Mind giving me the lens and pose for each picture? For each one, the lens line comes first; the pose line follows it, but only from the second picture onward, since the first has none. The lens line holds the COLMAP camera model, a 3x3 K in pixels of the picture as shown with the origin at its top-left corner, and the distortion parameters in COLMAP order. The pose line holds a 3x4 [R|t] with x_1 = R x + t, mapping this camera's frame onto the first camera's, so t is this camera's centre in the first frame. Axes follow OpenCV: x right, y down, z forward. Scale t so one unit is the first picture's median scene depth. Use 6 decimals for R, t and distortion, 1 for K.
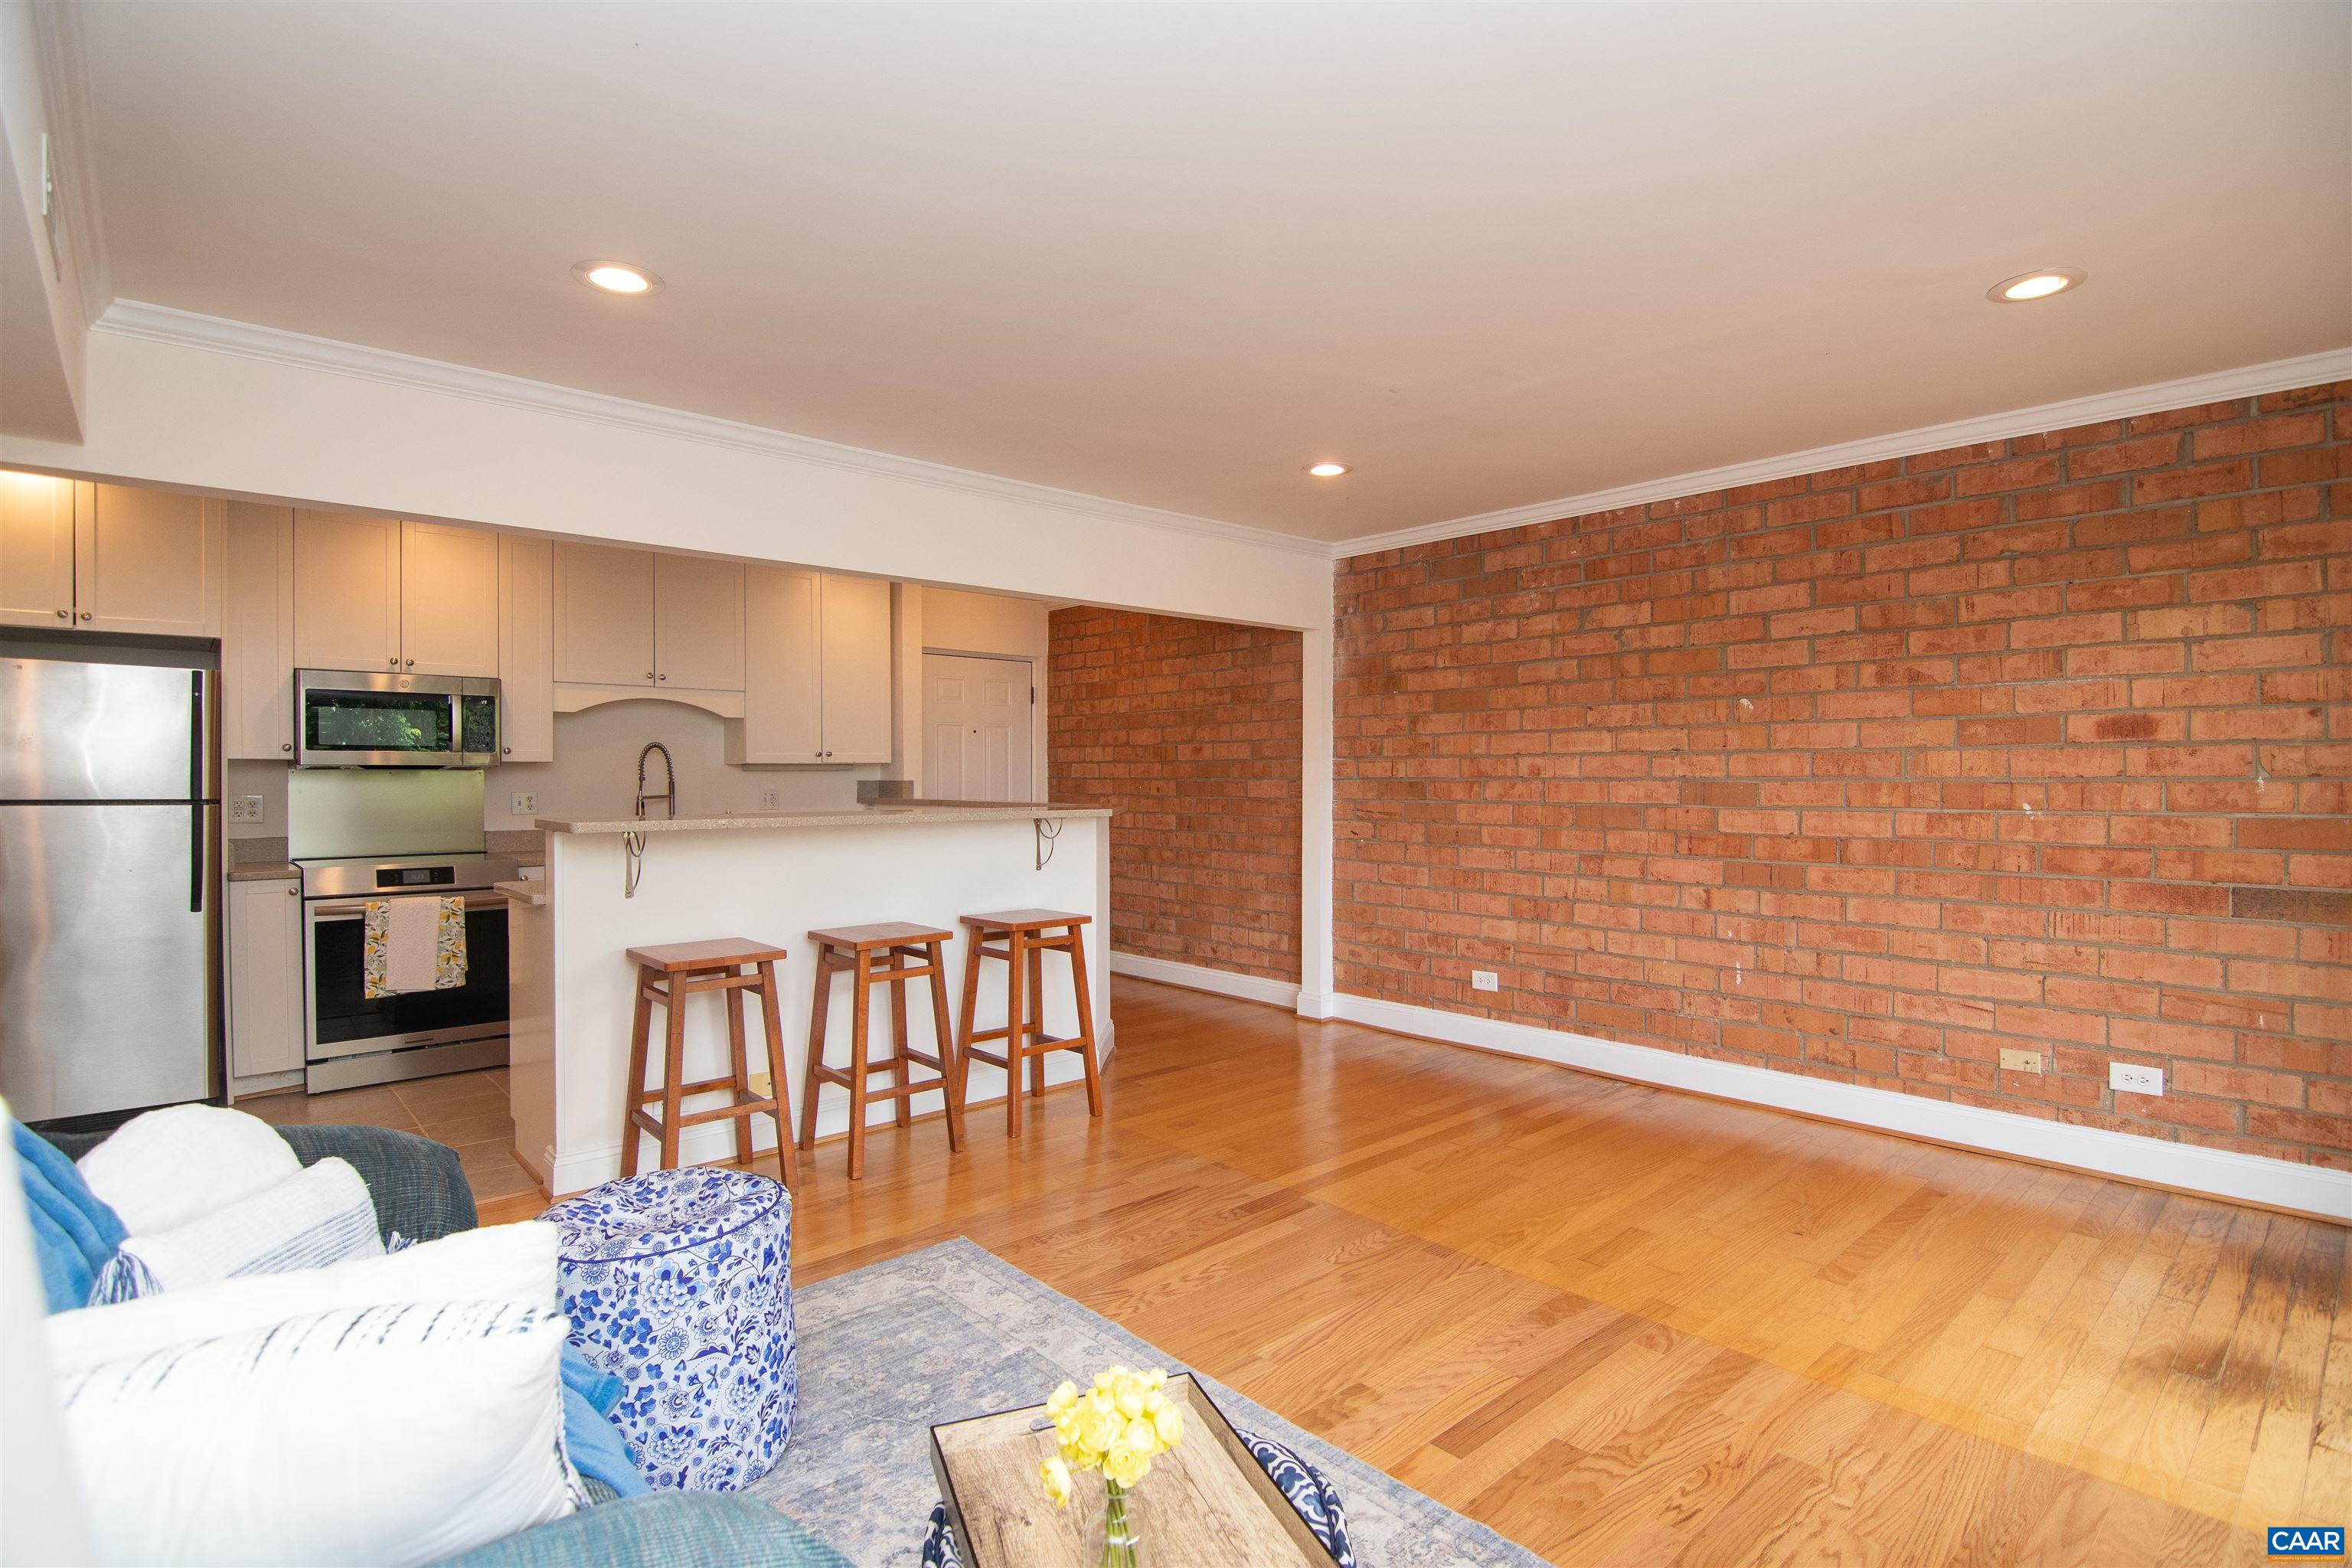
lens RADIAL K [[1136.2, 0, 1168.5], [0, 1136.2, 784.6], [0, 0, 1]] dist [-0.001921, -0.013828]
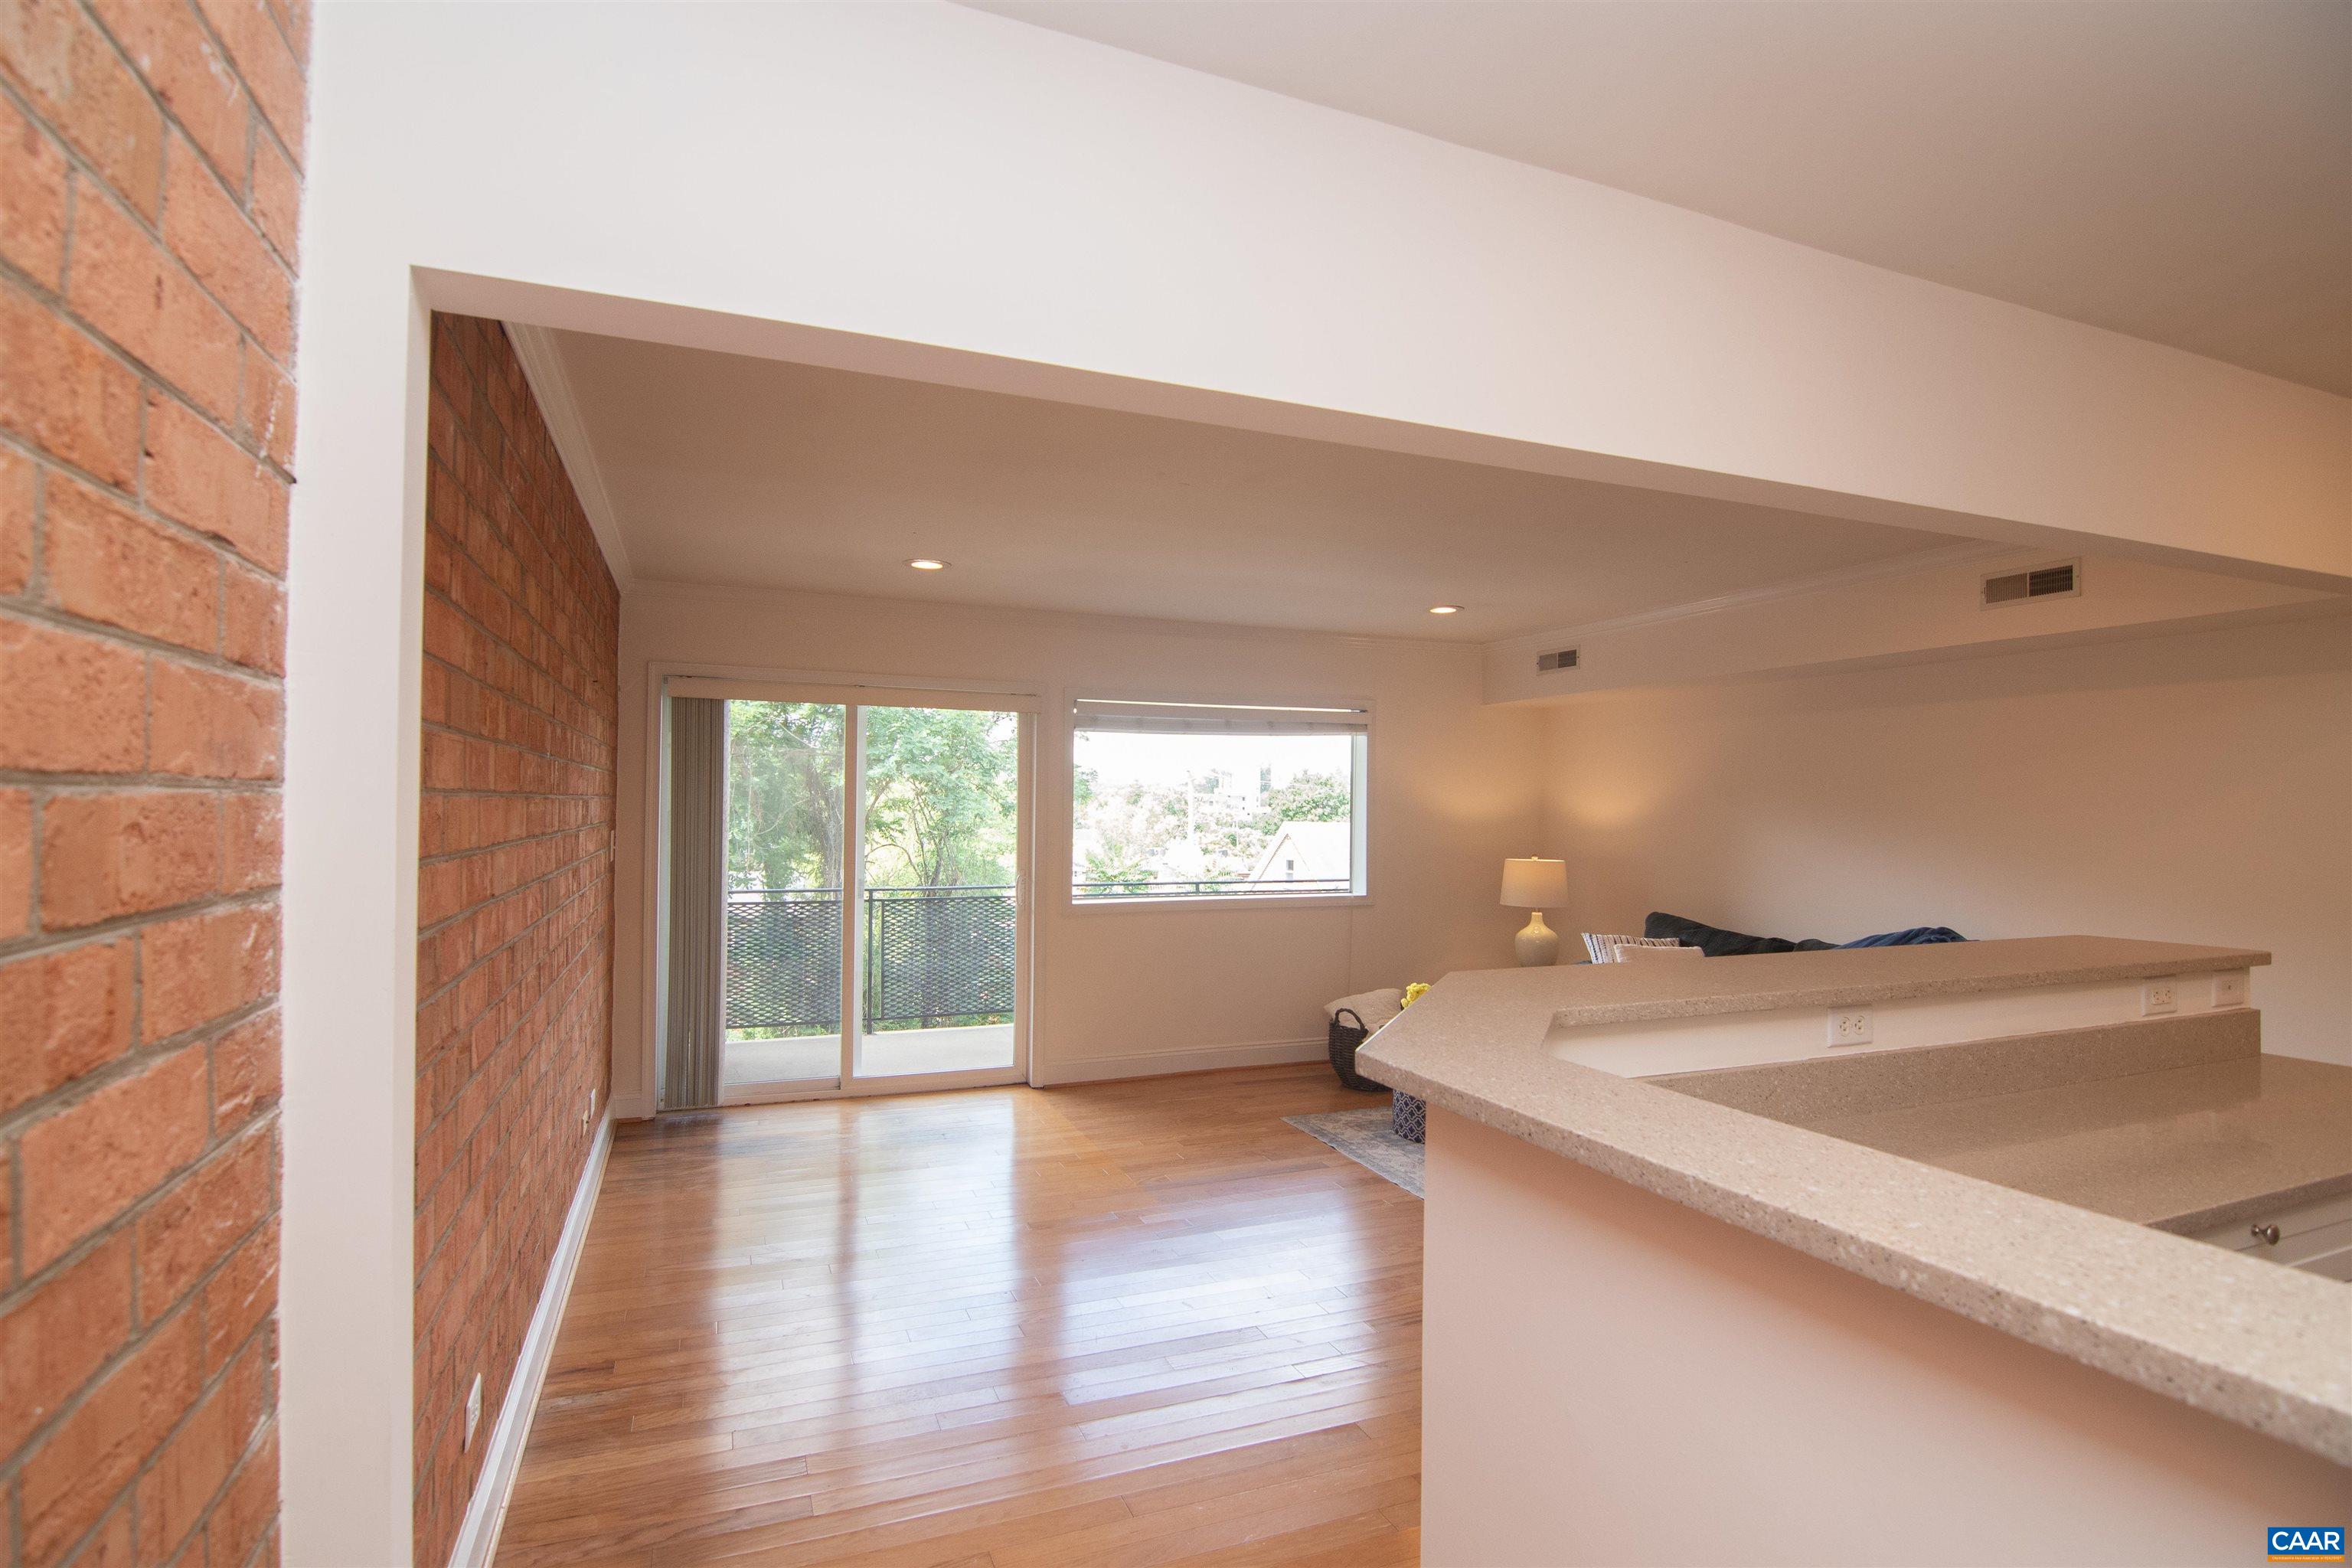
lens RADIAL K [[1136.2, 0, 1168.5], [0, 1136.2, 784.6], [0, 0, 1]] dist [-0.001921, -0.013828]
pose [[-0.939128, -0.000581, 0.343566, -0.103692], [-0.005277, 0.999905, -0.012735, -0.051055], [-0.343526, -0.013773, -0.939042, 1.494331]]
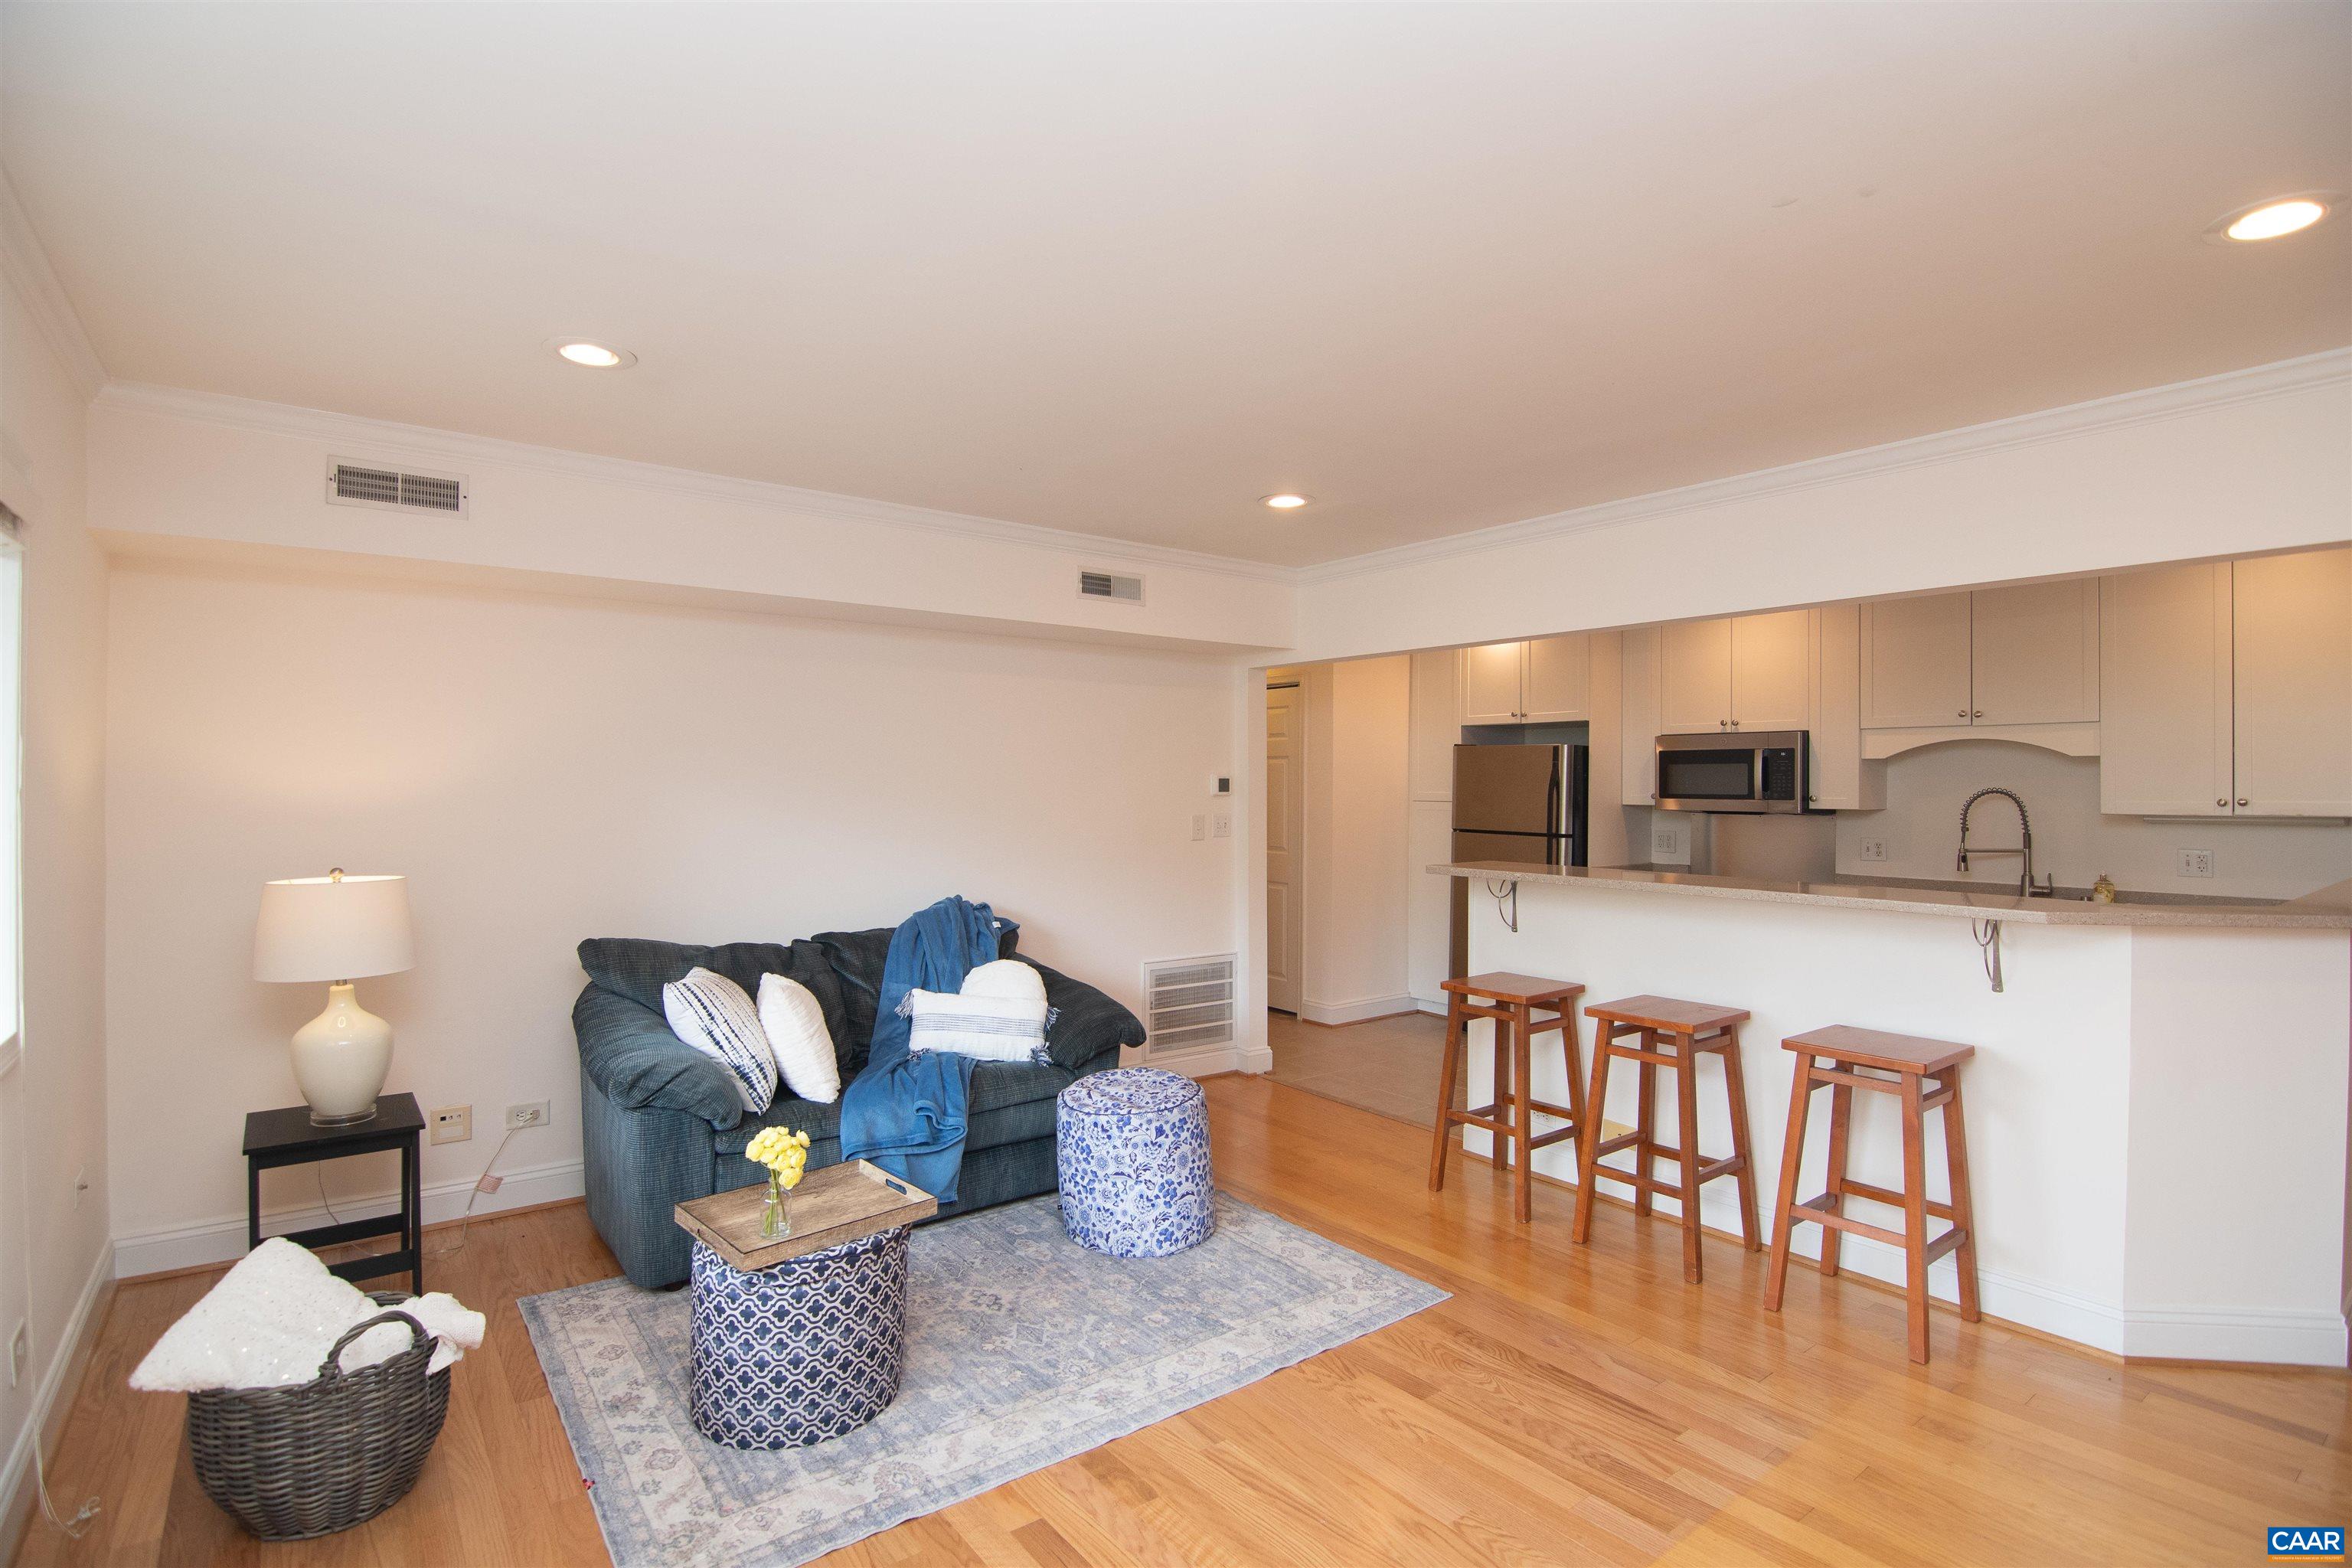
lens RADIAL K [[1136.2, 0, 1168.5], [0, 1136.2, 784.6], [0, 0, 1]] dist [-0.001921, -0.013828]
pose [[-0.079388, 0.000795, -0.996844, 0.600276], [-0.012938, 0.999915, 0.001828, -0.043074], [0.996760, 0.013042, -0.079371, 0.570500]]
